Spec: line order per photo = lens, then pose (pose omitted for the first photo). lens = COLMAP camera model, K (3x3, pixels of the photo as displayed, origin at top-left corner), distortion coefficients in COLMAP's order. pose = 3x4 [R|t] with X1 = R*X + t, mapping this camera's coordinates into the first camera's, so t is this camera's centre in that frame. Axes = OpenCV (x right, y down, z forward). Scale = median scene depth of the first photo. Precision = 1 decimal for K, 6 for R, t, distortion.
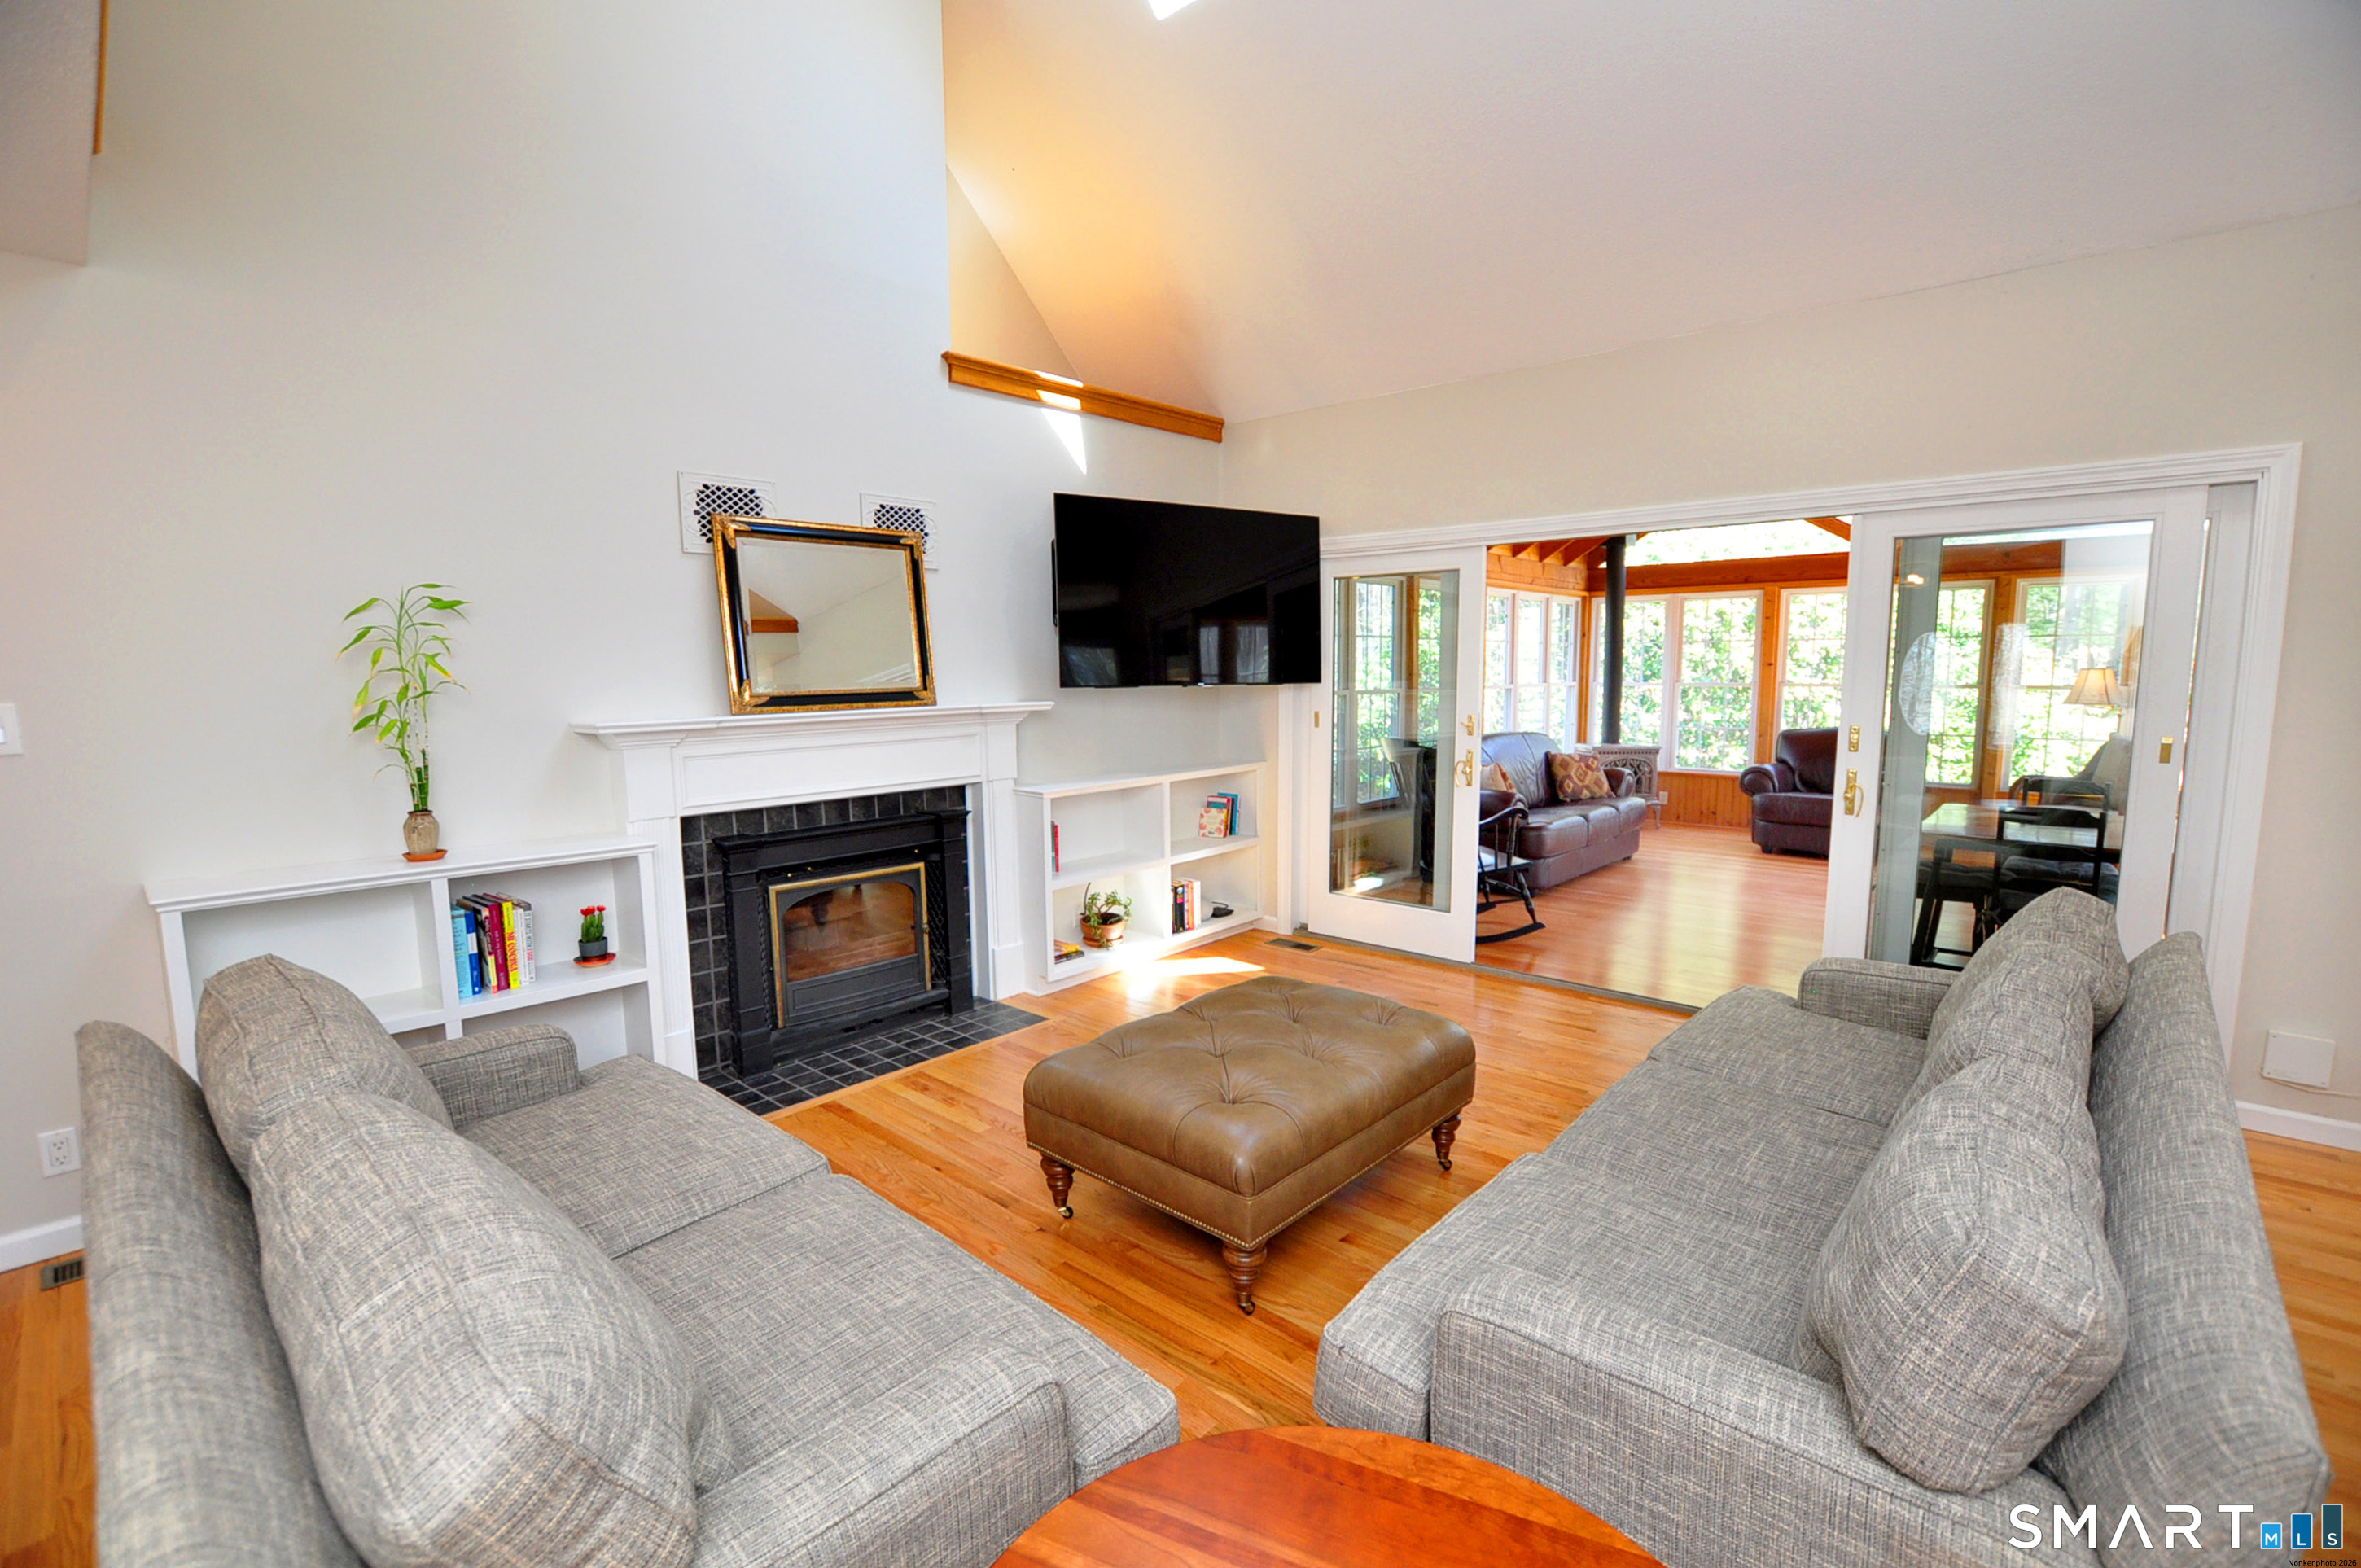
lens RADIAL K [[1034.9, 0, 1177.9], [0, 1034.9, 786.1], [0, 0, 1]] dist [-0.031438, 0.002330]
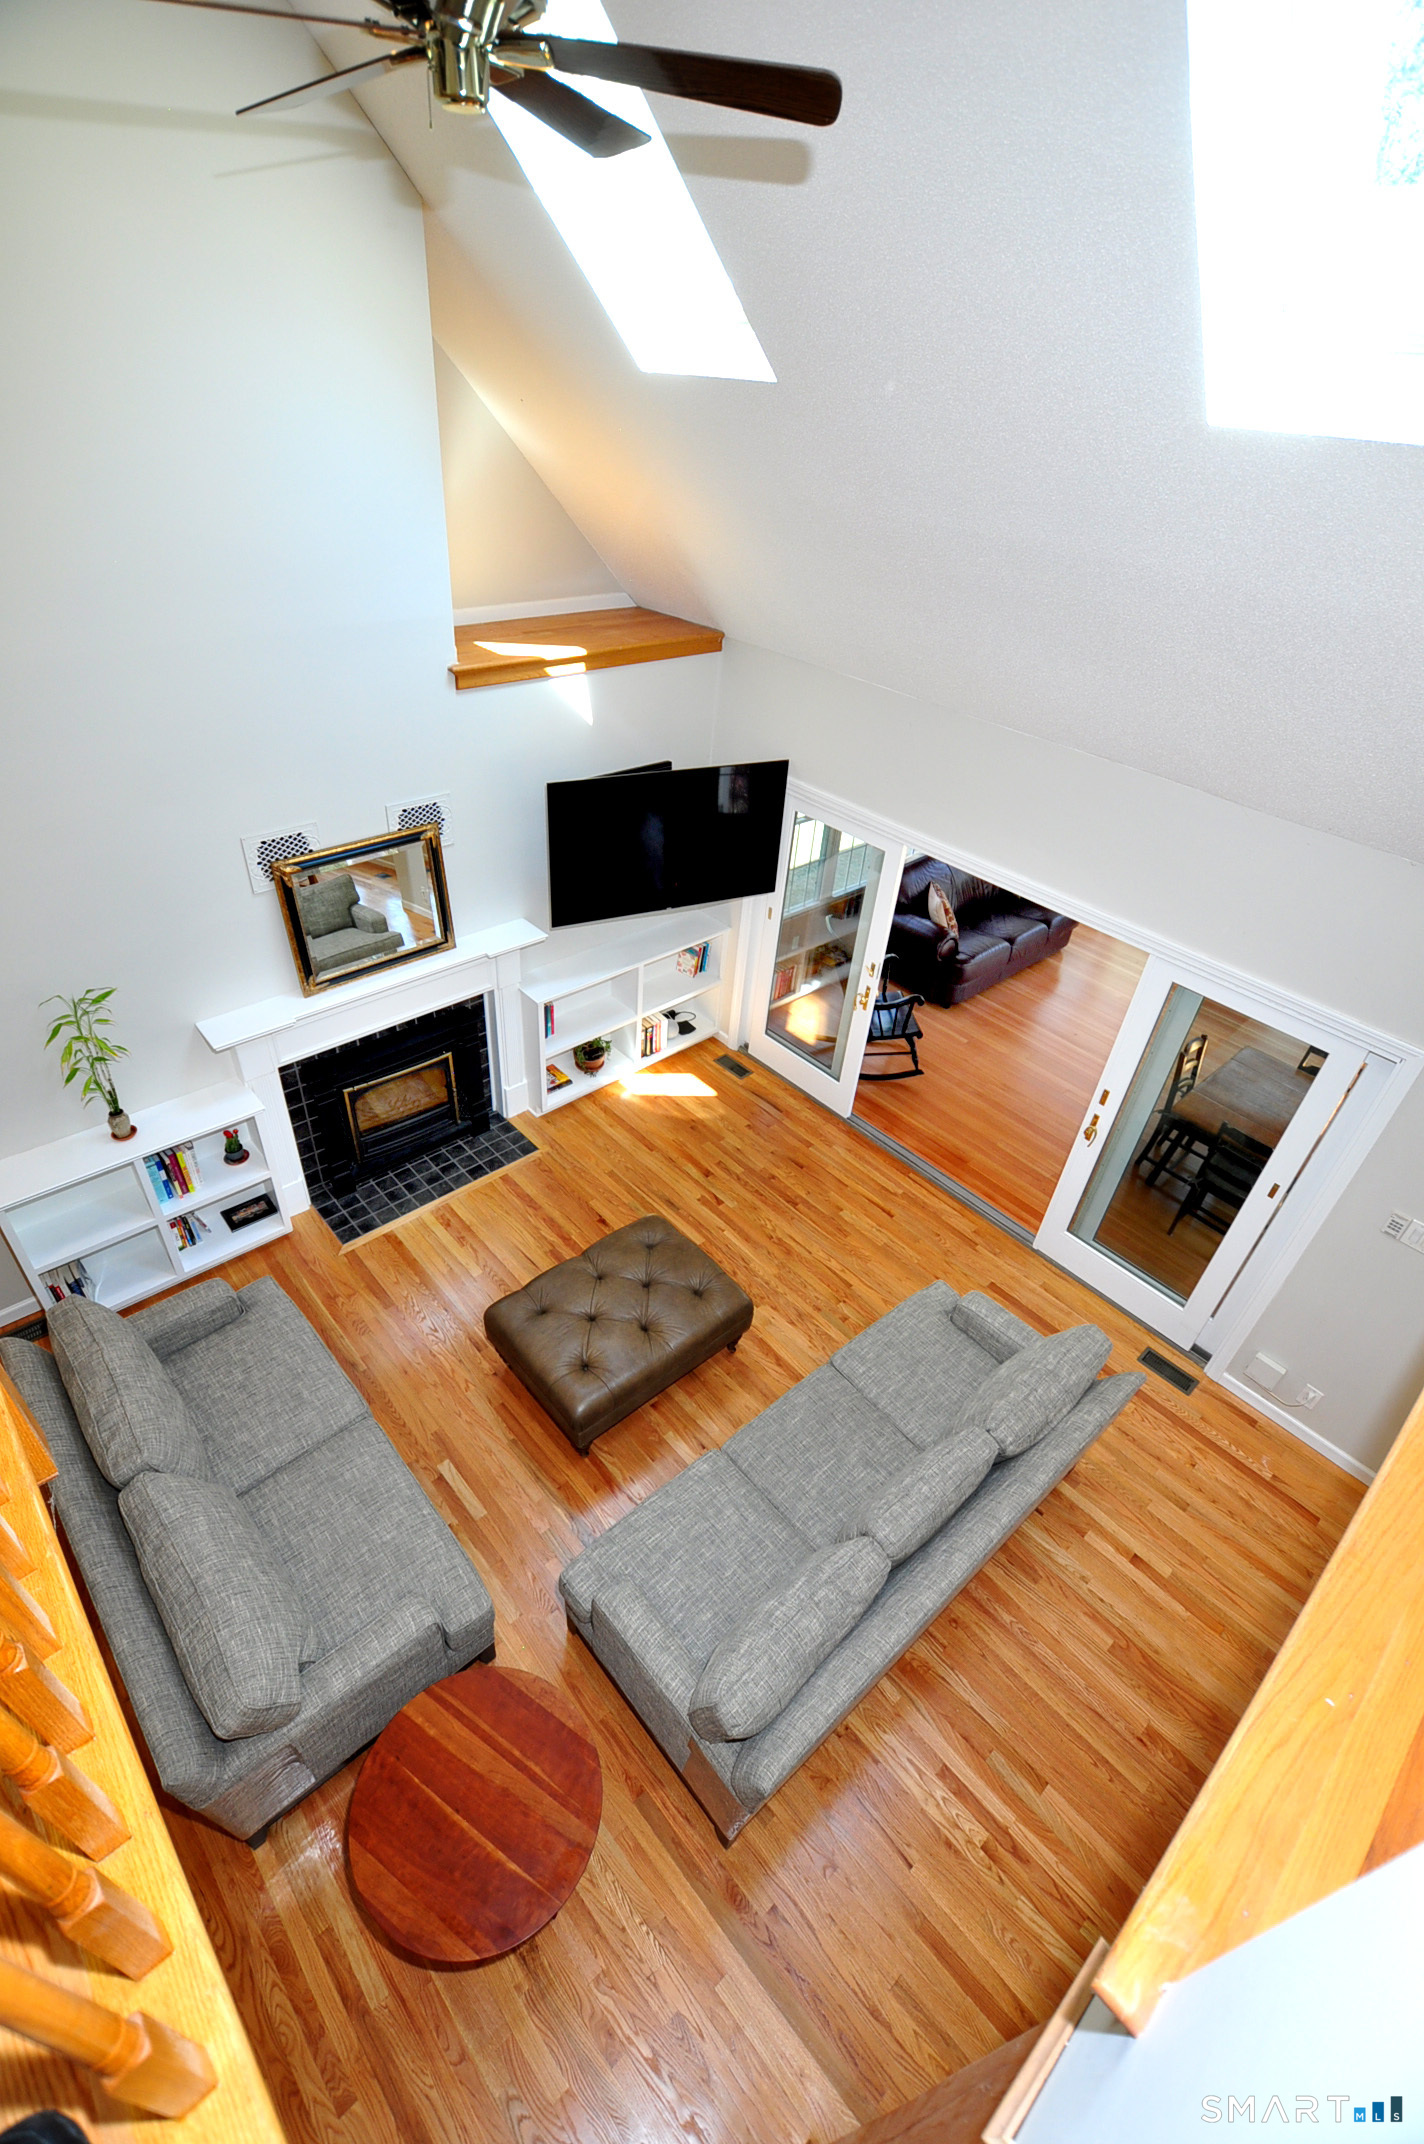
lens RADIAL K [[939.8, 0, 705.9], [0, 939.8, 1065.5], [0, 0, 1]] dist [-0.031438, 0.002330]
pose [[0.992174, 0.121079, -0.030503, 0.142077], [-0.090547, 0.865913, 0.491930, -0.568829], [0.085976, -0.485319, 0.870100, -0.103256]]
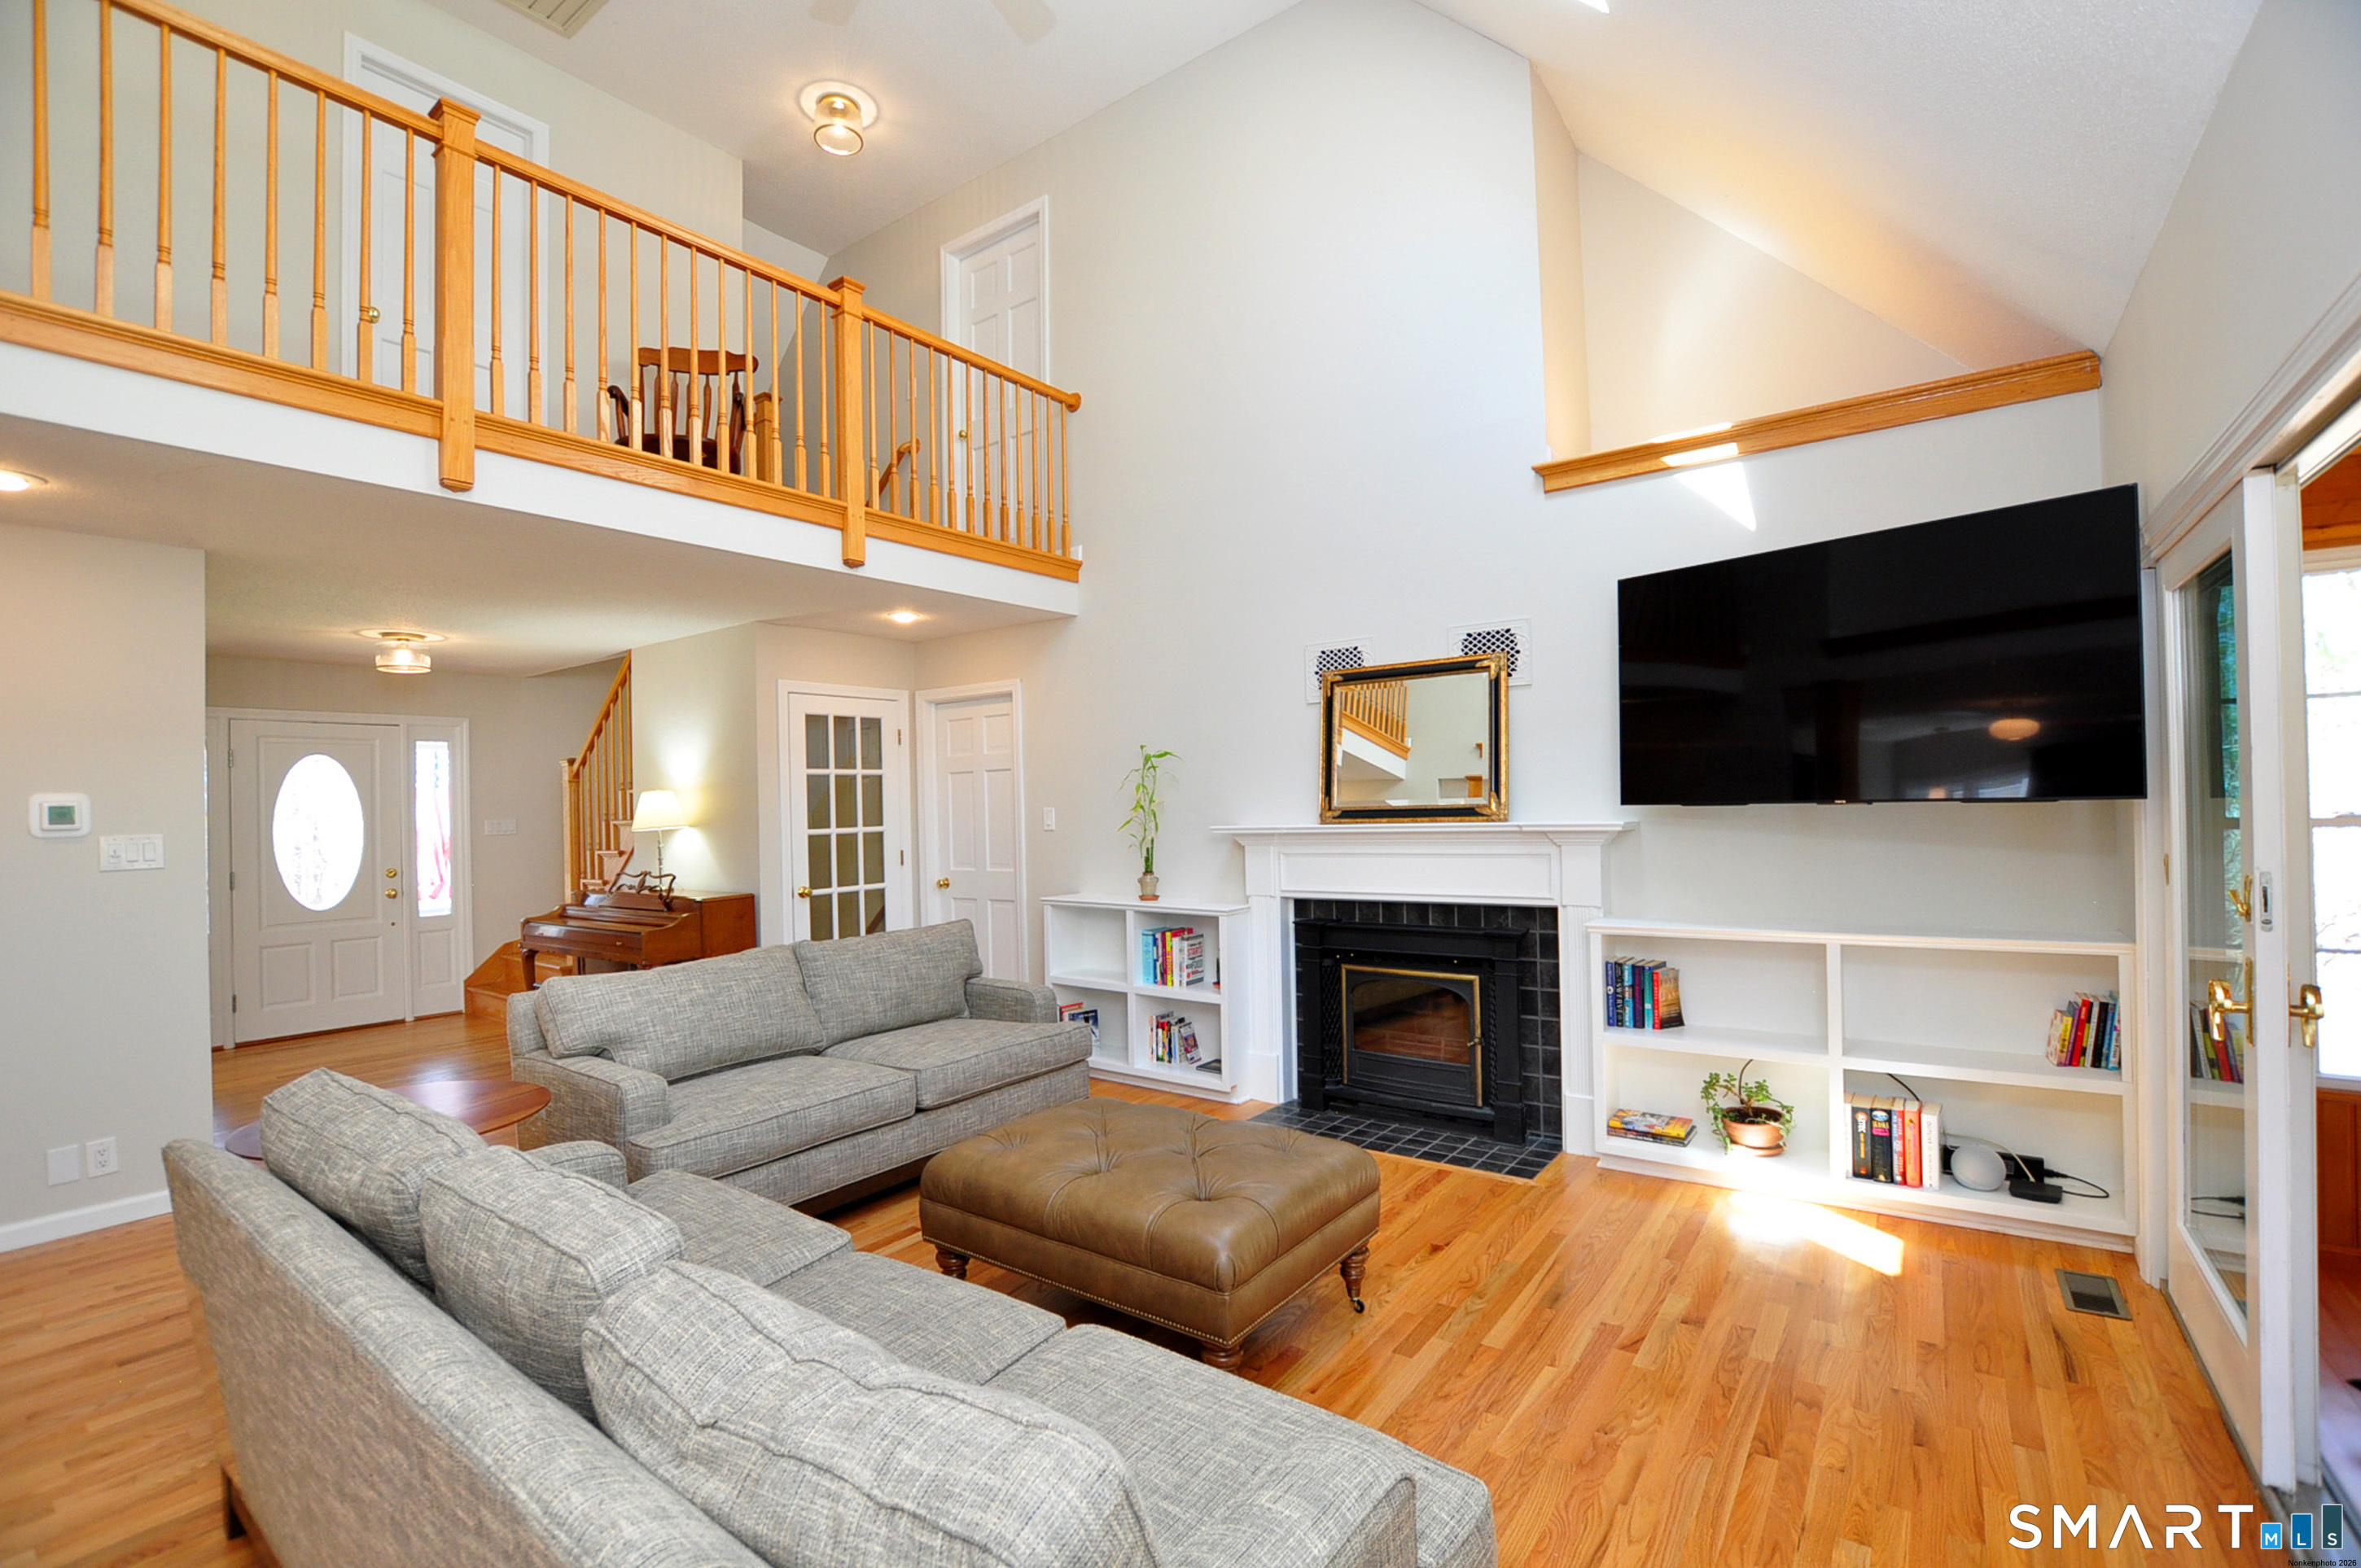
lens RADIAL K [[1034.9, 0, 1192.9], [0, 1034.9, 800.3], [0, 0, 1]] dist [-0.031438, 0.002330]
pose [[0.116026, -0.000829, -0.993246, 0.709214], [-0.096443, 0.995265, -0.012097, -0.057197], [0.988553, 0.097195, 0.115397, 0.581368]]
